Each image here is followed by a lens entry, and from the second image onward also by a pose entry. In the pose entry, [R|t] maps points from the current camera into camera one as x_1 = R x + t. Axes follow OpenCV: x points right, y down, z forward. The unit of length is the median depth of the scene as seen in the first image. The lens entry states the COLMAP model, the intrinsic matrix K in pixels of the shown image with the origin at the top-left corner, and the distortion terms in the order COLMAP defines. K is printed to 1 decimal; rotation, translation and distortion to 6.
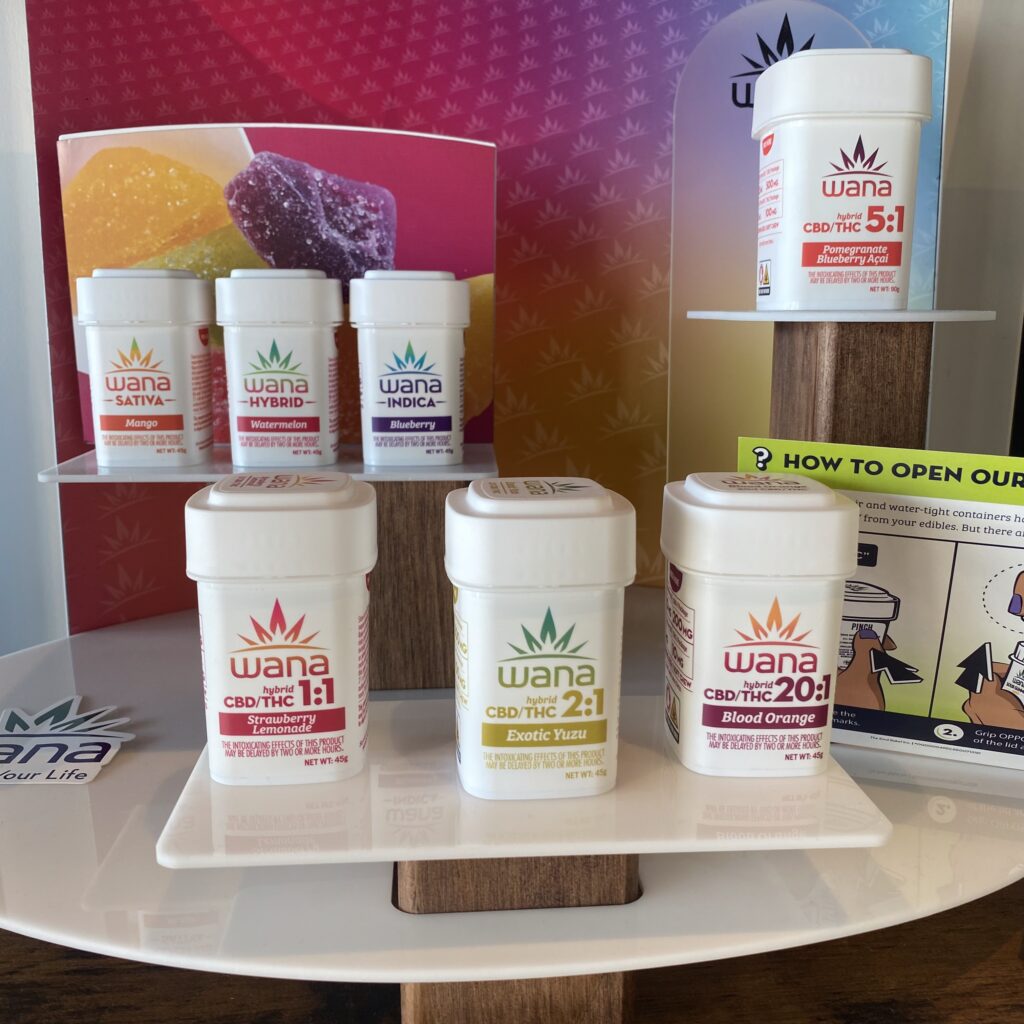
lens RADIAL K [[1030.0, 0, 511.2], [0, 1030.0, 521.2], [0, 0, 1]] dist [0.030625, 0.000000]
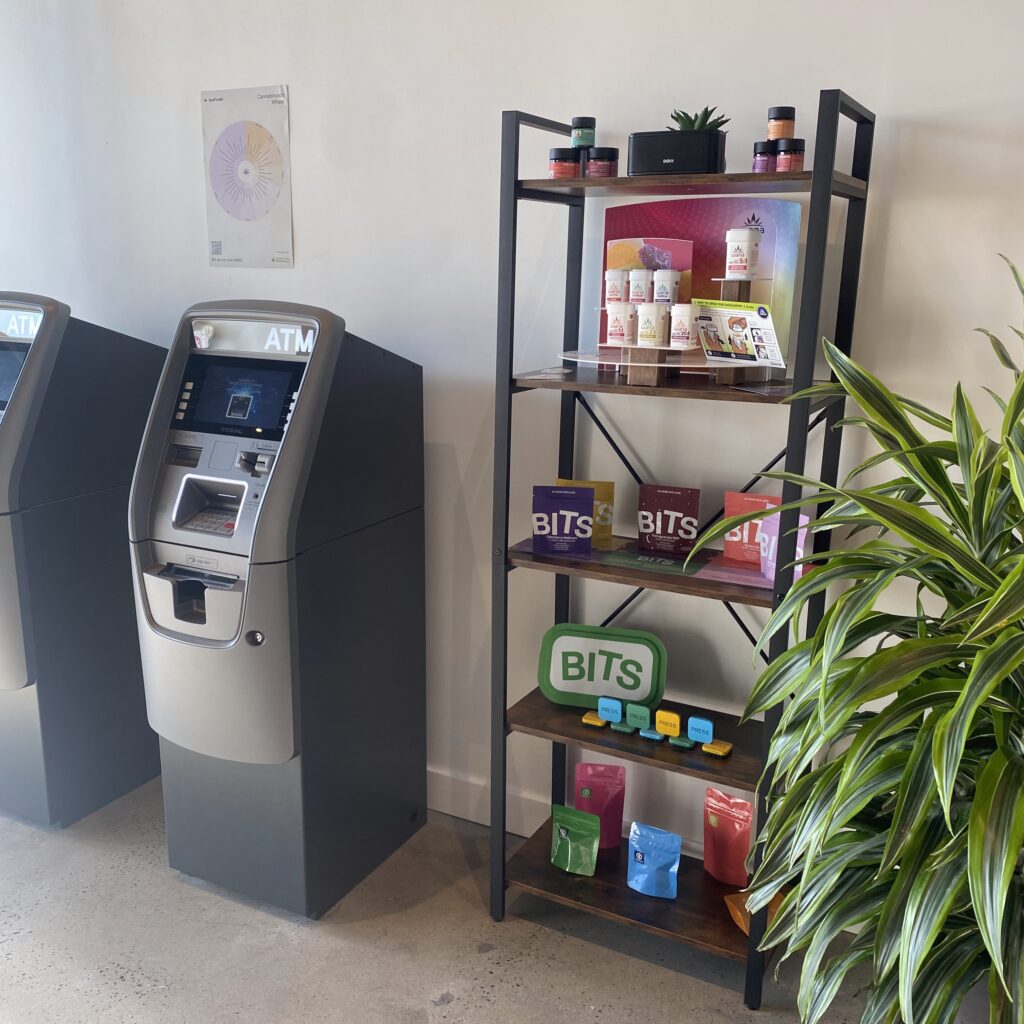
lens RADIAL K [[1030.0, 0, 502.7], [0, 1030.0, 522.9], [0, 0, 1]] dist [0.030625, 0.000000]
pose [[0.843717, 0.137774, -0.518806, 2.337726], [-0.118747, 0.990460, 0.069913, 0.838661], [0.523489, 0.002620, 0.852028, -4.293925]]
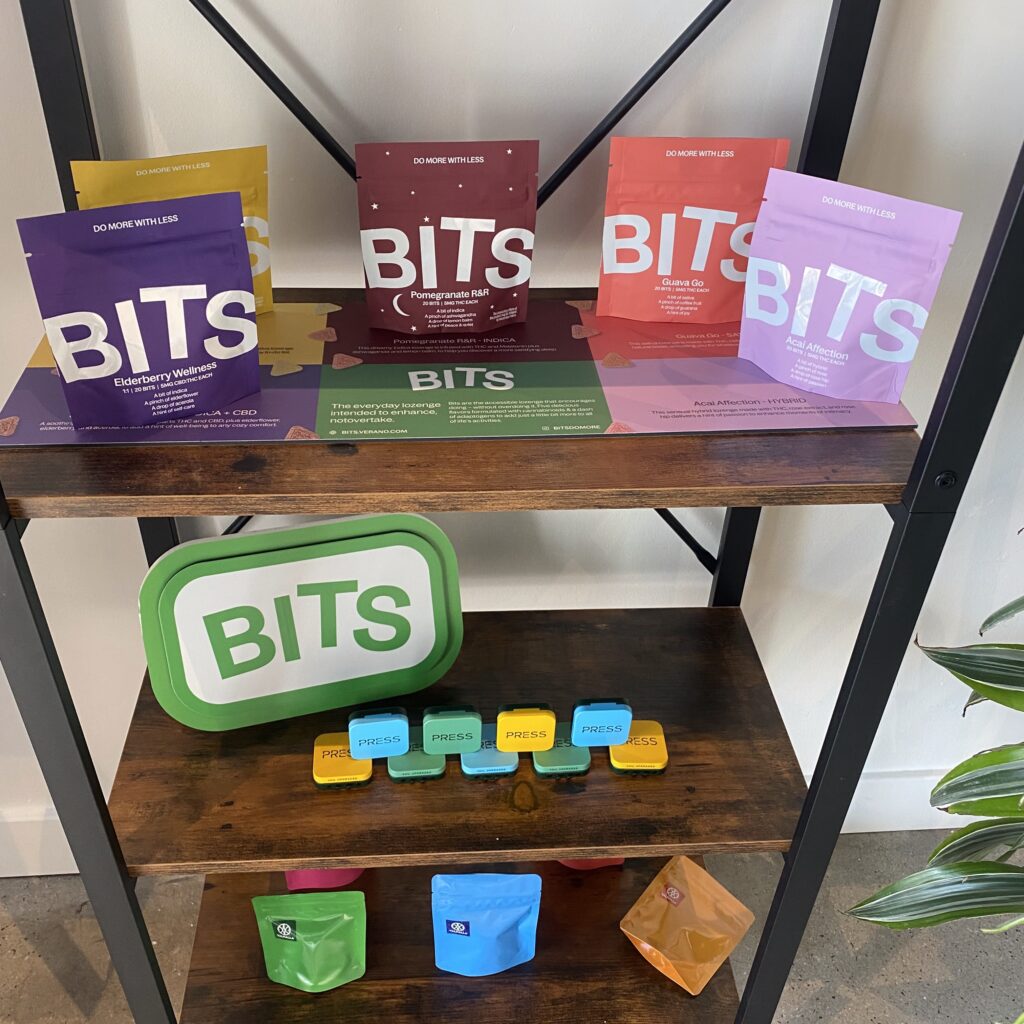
lens RADIAL K [[1030.0, 0, 506.1], [0, 1030.0, 513.0], [0, 0, 1]] dist [0.030625, 0.000000]
pose [[0.999599, 0.021792, 0.018071, 0.046017], [-0.027416, 0.904331, 0.425950, 0.722492], [-0.007060, -0.426275, 0.904566, -0.686250]]
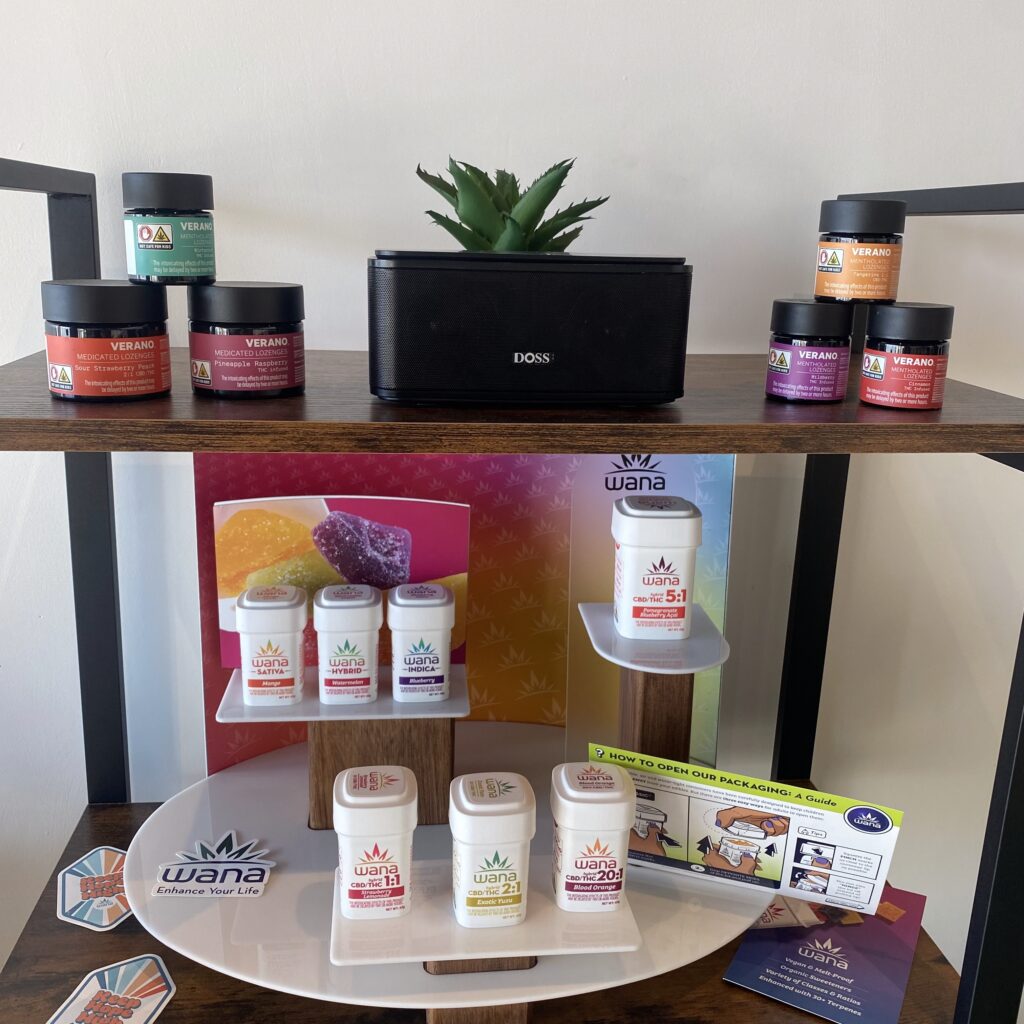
lens RADIAL K [[1030.0, 0, 503.3], [0, 1030.0, 510.9], [0, 0, 1]] dist [0.030625, 0.000000]
pose [[0.999117, 0.010575, 0.040671, -0.035995], [-0.012931, 0.998227, 0.058099, -0.578175], [-0.039984, -0.058574, 0.997482, -0.903649]]
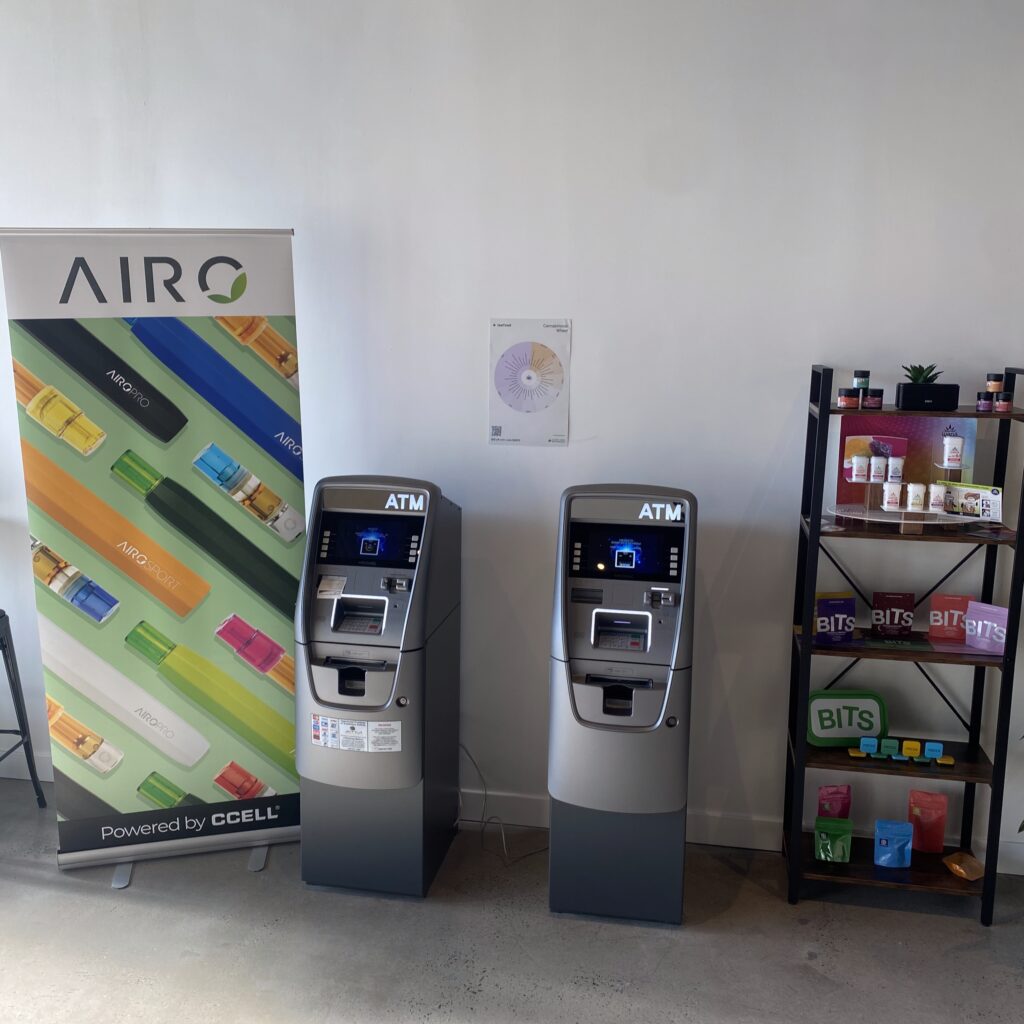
lens RADIAL K [[1030.0, 0, 512.7], [0, 1030.0, 512.6], [0, 0, 1]] dist [0.030625, 0.000000]
pose [[0.965406, 0.050636, -0.255788, -1.036527], [-0.060521, 0.997688, -0.030920, 0.701628], [0.253630, 0.045331, 0.966238, -8.652725]]
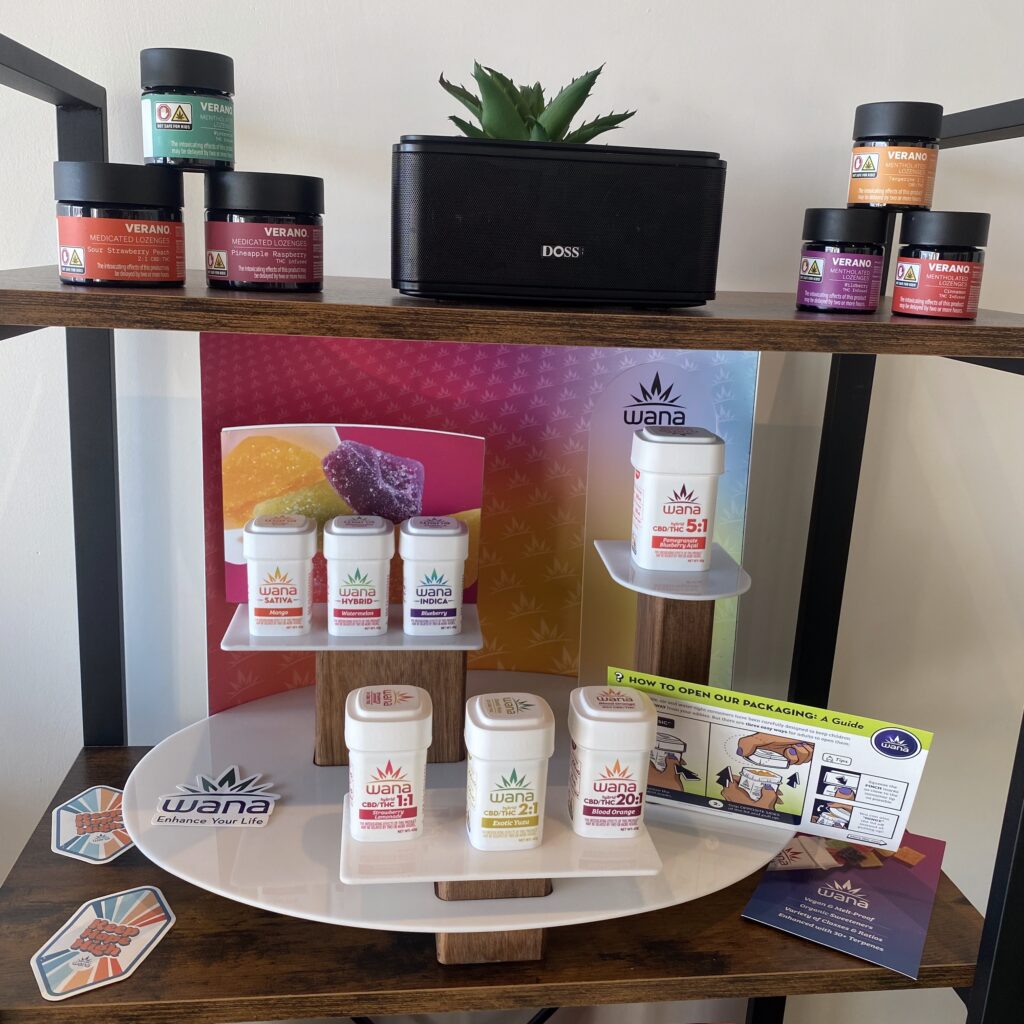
lens RADIAL K [[1030.0, 0, 513.9], [0, 1030.0, 506.8], [0, 0, 1]] dist [0.030625, 0.000000]
pose [[0.998014, 0.026793, 0.057014, -0.075887], [-0.029174, 0.998719, 0.041345, -0.409521], [-0.055833, -0.042926, 0.997517, -0.860248]]
